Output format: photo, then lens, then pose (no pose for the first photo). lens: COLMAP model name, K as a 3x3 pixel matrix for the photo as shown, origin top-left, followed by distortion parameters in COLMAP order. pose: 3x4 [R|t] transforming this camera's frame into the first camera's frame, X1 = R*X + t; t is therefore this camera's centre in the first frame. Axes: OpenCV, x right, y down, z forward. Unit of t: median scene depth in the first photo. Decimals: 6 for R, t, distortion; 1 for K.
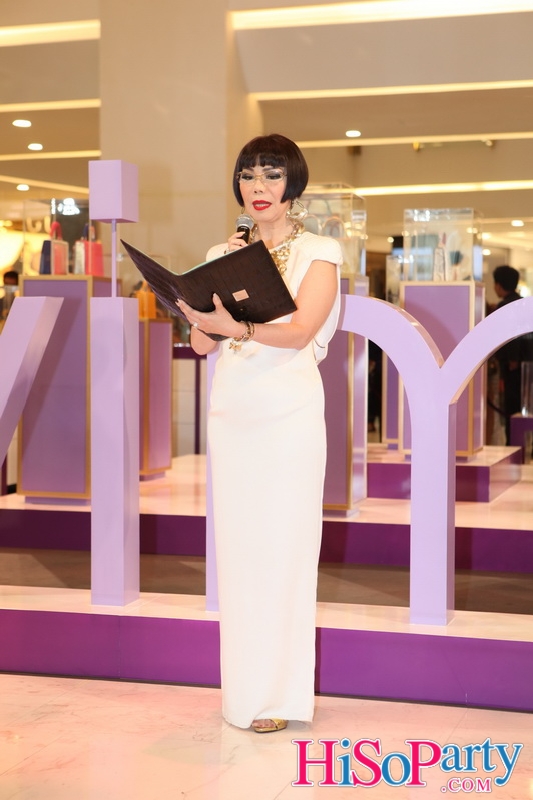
lens RADIAL K [[1563.5, 0, 266.5], [0, 1563.5, 400.0], [0, 0, 1]] dist [0.276612, -0.131153]
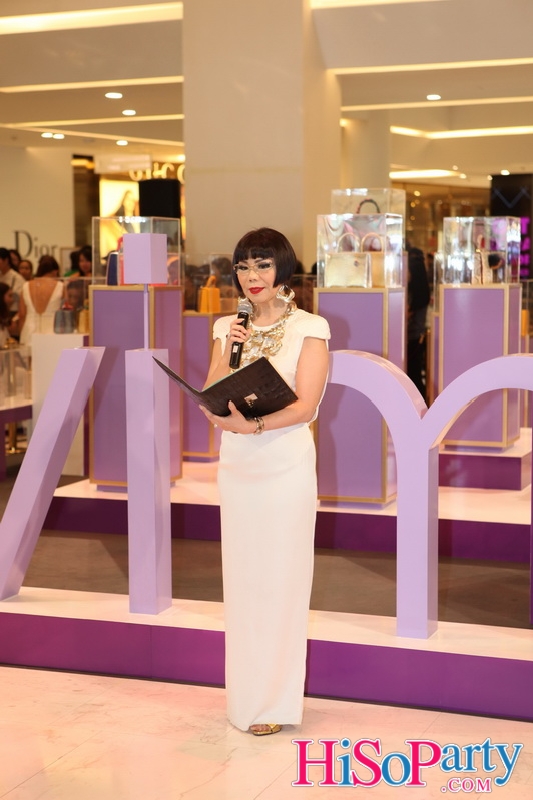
lens RADIAL K [[1563.5, 0, 266.5], [0, 1563.5, 400.0], [0, 0, 1]] dist [0.276612, -0.131153]
pose [[0.997348, -0.002230, -0.072741, 0.070493], [0.005811, 0.998779, 0.049057, -0.078690], [0.072543, -0.049349, 0.996144, -0.137037]]
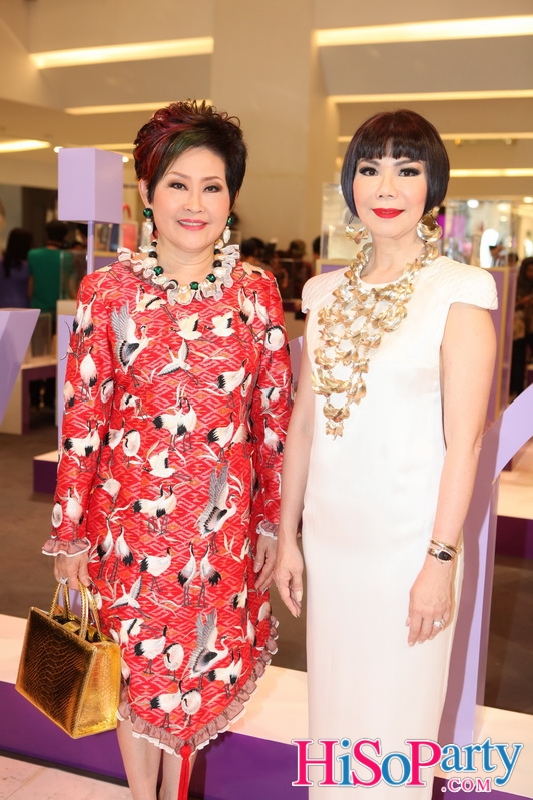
lens RADIAL K [[1004.3, 0, 266.5], [0, 1004.3, 400.0], [0, 0, 1]] dist [0.018900, 0.031813]
pose [[0.997863, 0.038918, -0.052483, -0.022180], [-0.033865, 0.995001, 0.093951, -0.066711], [0.055877, -0.091973, 0.994193, 0.444359]]
